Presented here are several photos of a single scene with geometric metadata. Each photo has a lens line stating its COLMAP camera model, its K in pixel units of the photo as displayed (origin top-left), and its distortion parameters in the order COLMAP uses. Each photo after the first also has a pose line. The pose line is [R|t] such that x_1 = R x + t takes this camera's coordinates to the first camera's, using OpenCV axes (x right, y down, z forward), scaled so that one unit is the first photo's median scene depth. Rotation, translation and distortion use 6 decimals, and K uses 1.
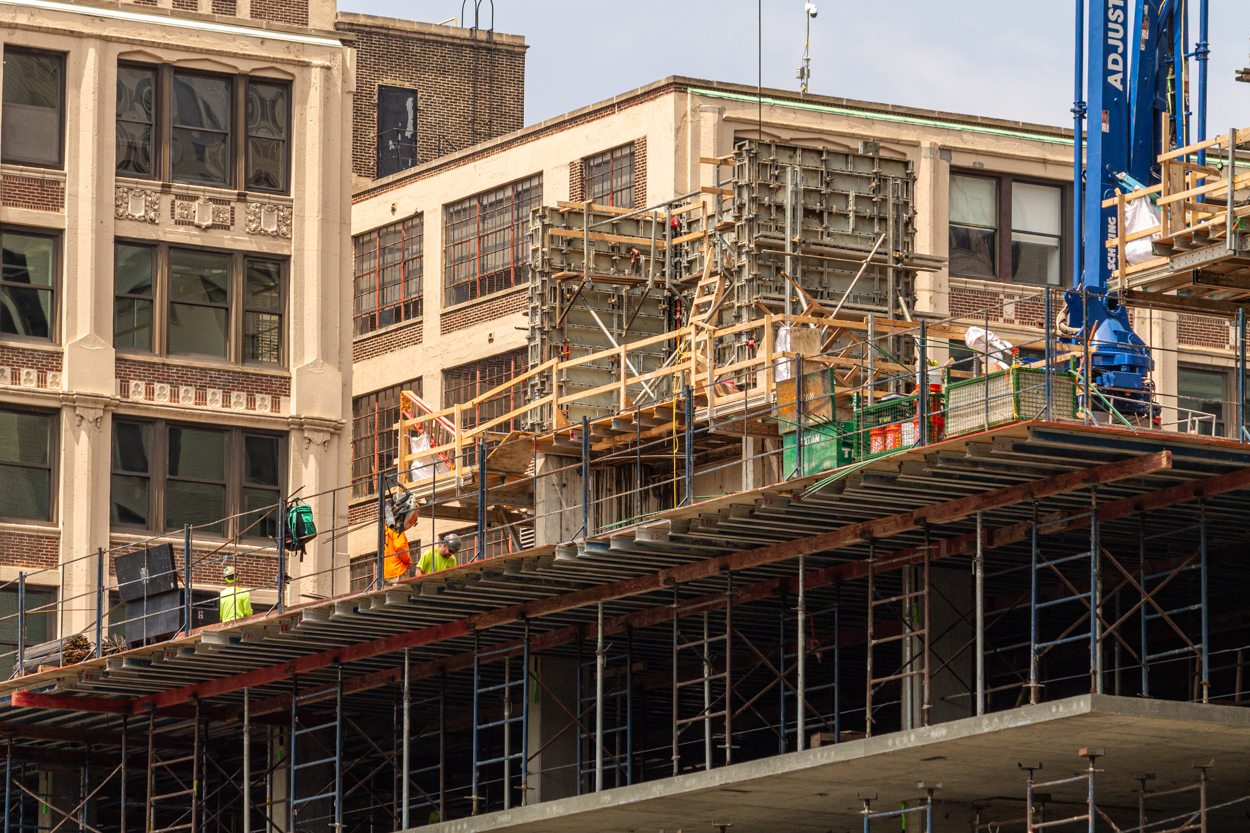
lens RADIAL K [[7868.4, 0, 625.0], [0, 7868.4, 416.5], [0, 0, 1]] dist [-0.005150, -1.436598]
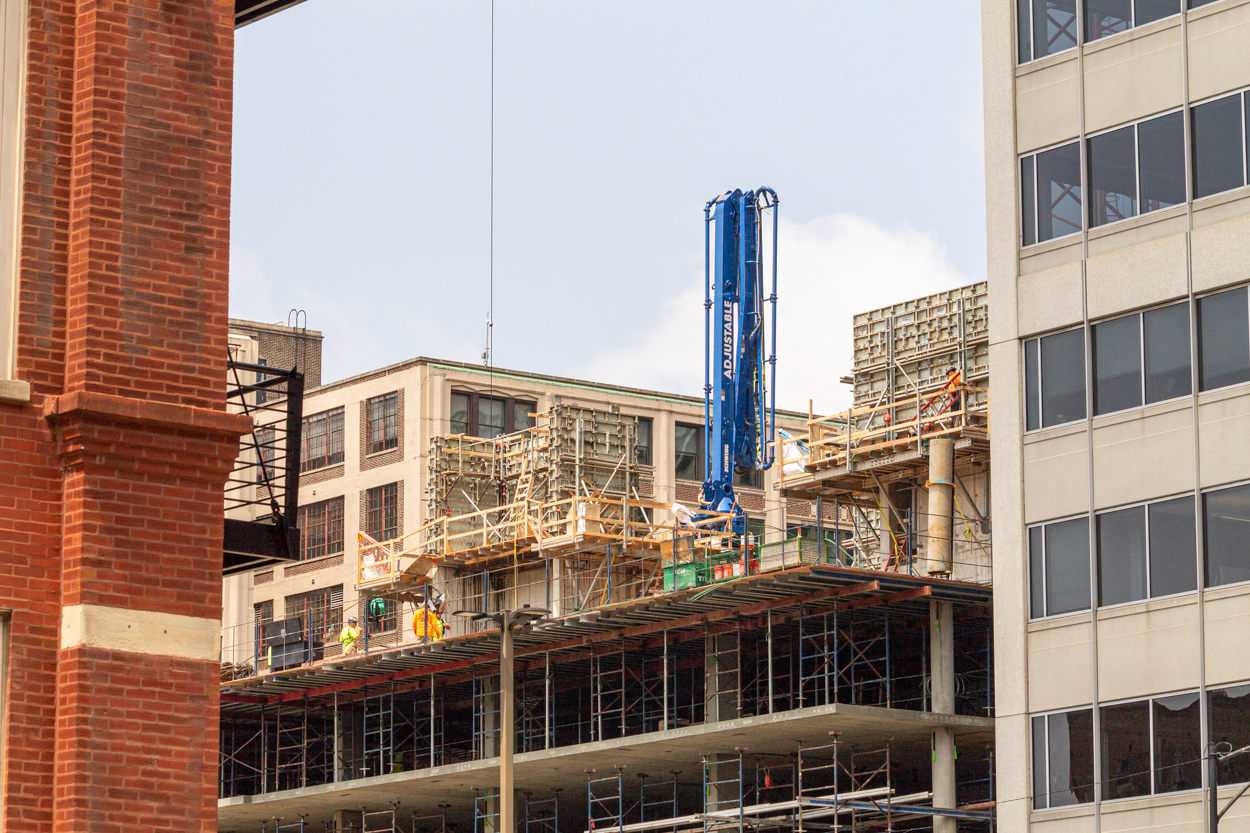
lens RADIAL K [[4320.3, 0, 625.0], [0, 4320.3, 416.5], [0, 0, 1]] dist [-0.156689, -0.895399]
pose [[0.992510, 0.011572, 0.121616, -0.096554], [-0.009115, 0.999743, -0.020737, -0.010530], [-0.121825, 0.019473, 0.992361, -0.052115]]
